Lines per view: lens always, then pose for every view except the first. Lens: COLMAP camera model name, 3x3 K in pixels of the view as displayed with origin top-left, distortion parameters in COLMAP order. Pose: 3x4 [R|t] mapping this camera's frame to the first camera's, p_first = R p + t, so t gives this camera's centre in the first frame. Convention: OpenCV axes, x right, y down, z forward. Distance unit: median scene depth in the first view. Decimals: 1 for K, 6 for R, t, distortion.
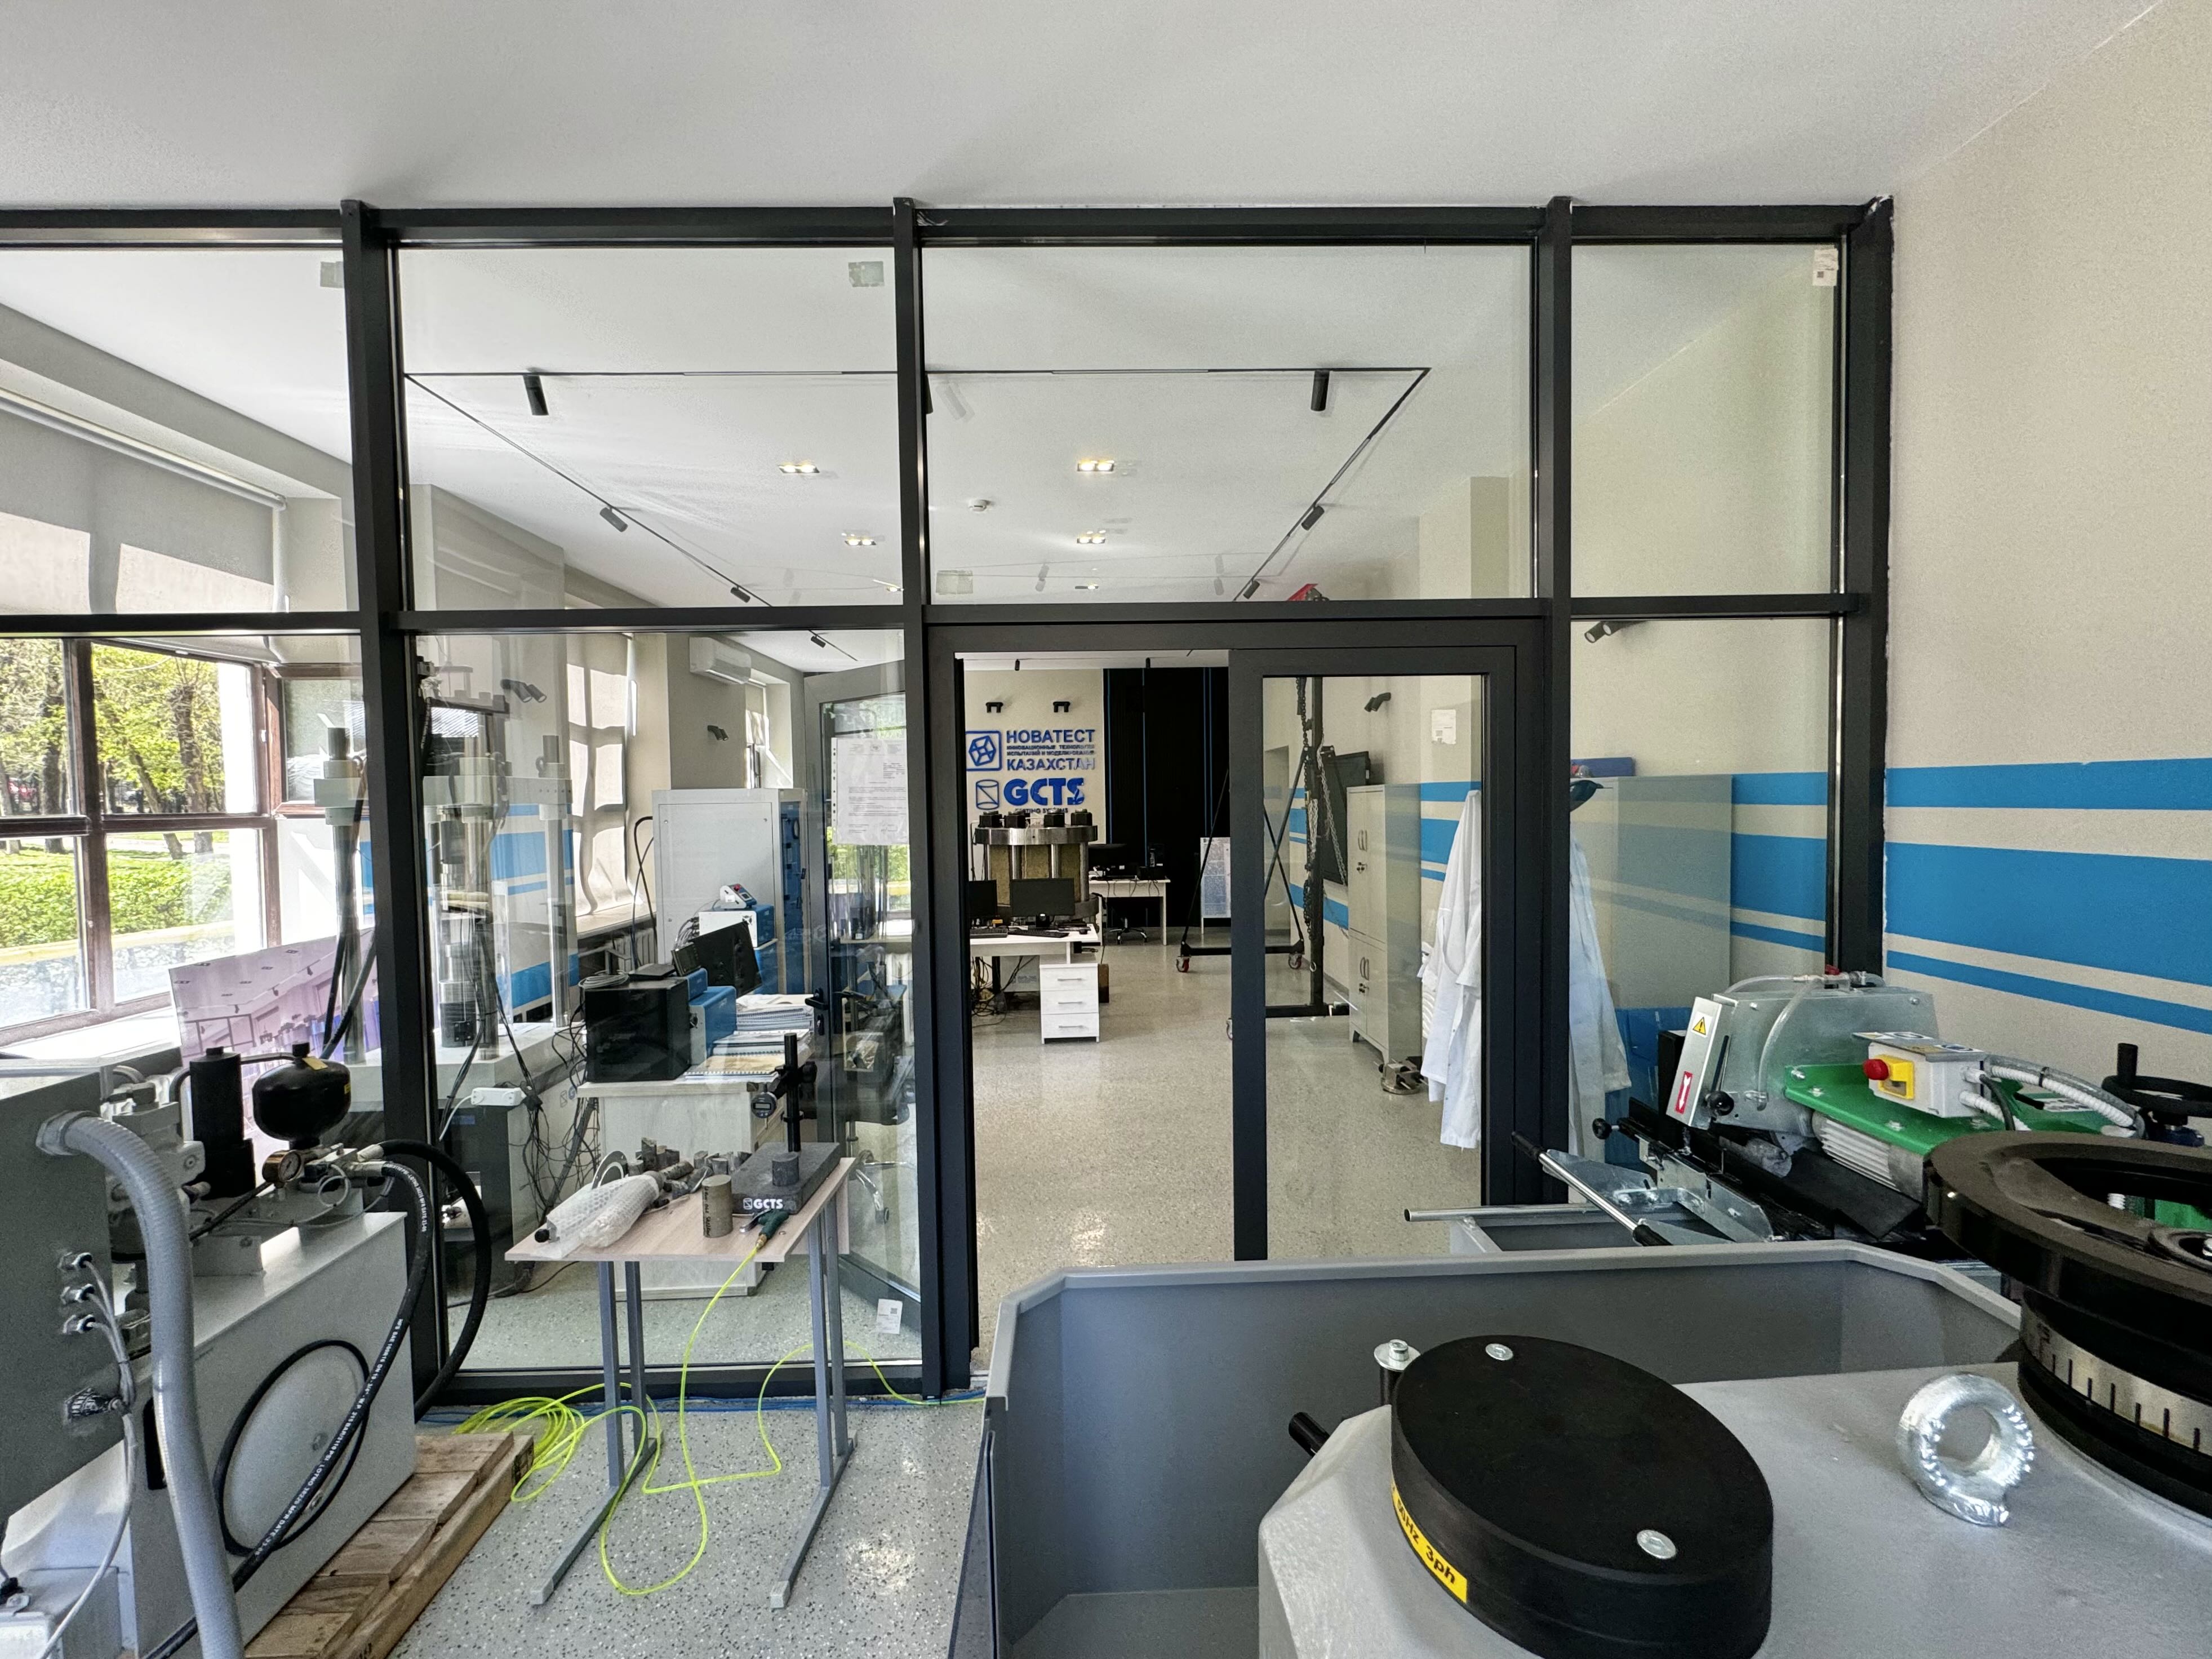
lens RADIAL K [[880.8, 0, 1105.5], [0, 880.8, 829.8], [0, 0, 1]] dist [-0.001403, -0.000300]
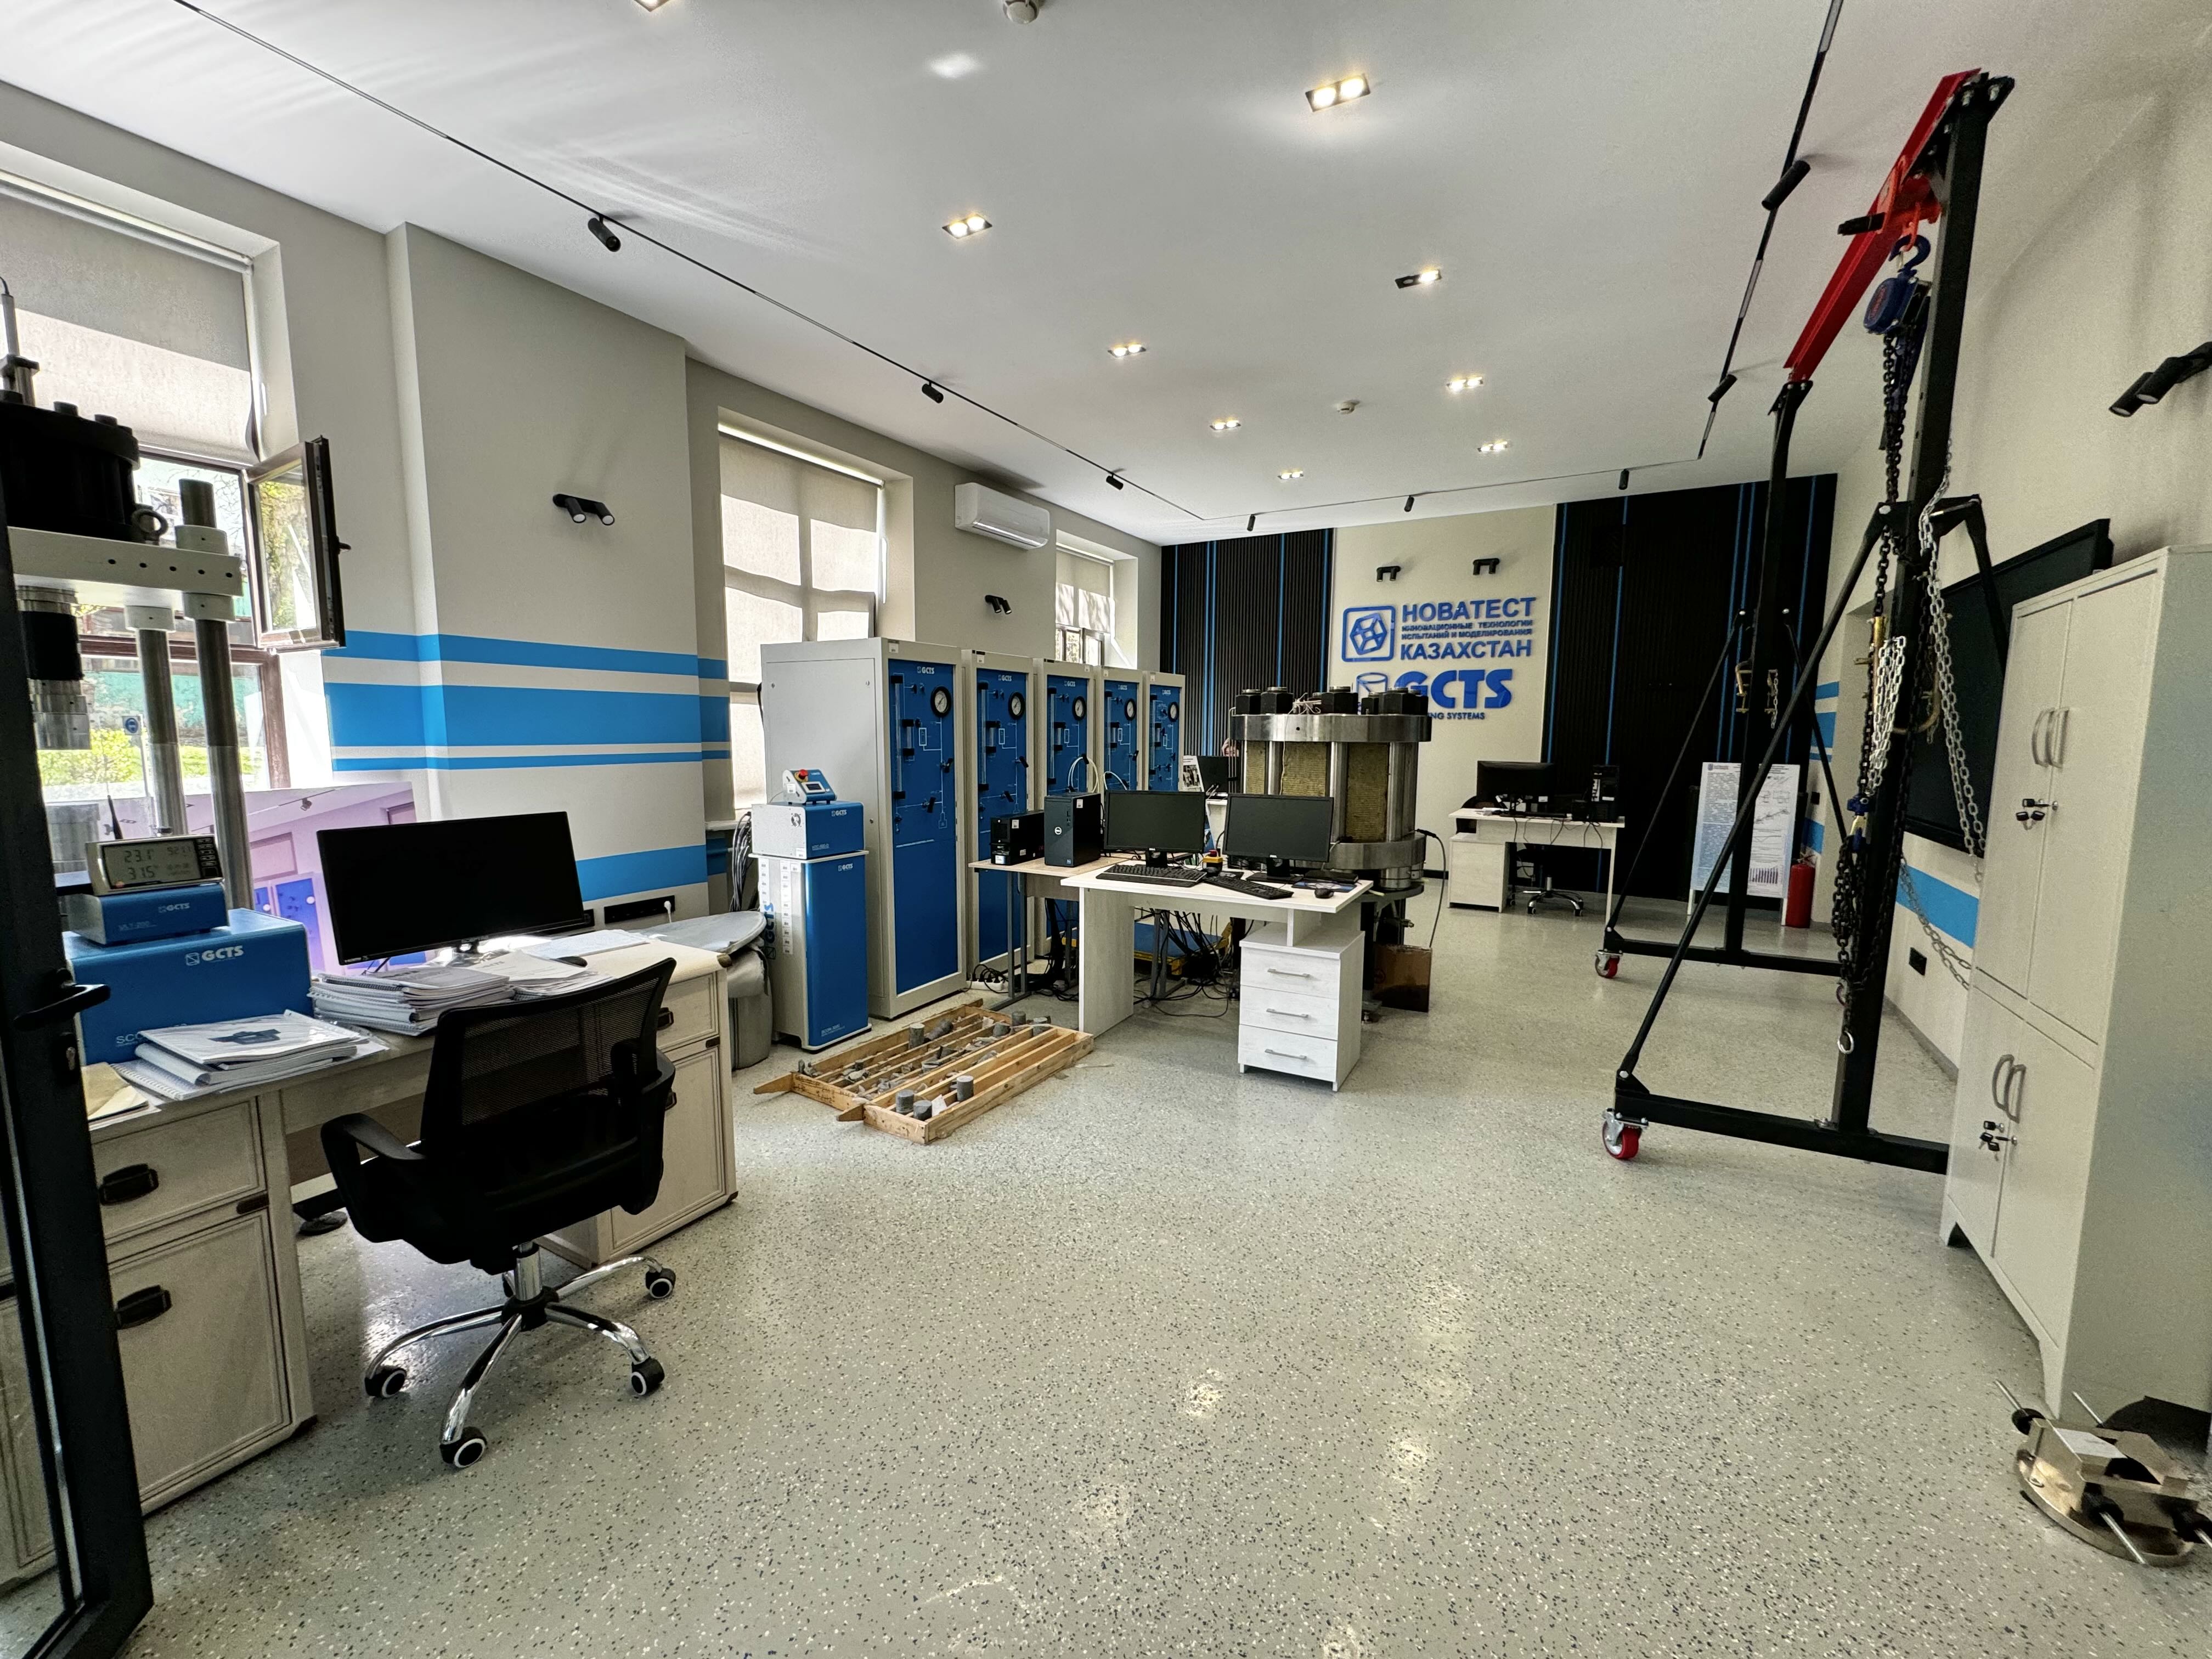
lens RADIAL K [[880.7, 0, 1104.3], [0, 880.7, 825.5], [0, 0, 1]] dist [-0.001403, -0.000300]
pose [[0.849259, 0.082107, -0.521553, 0.096235], [-0.041436, 0.995152, 0.089192, 0.019776], [0.526348, -0.054136, 0.848544, 0.306157]]
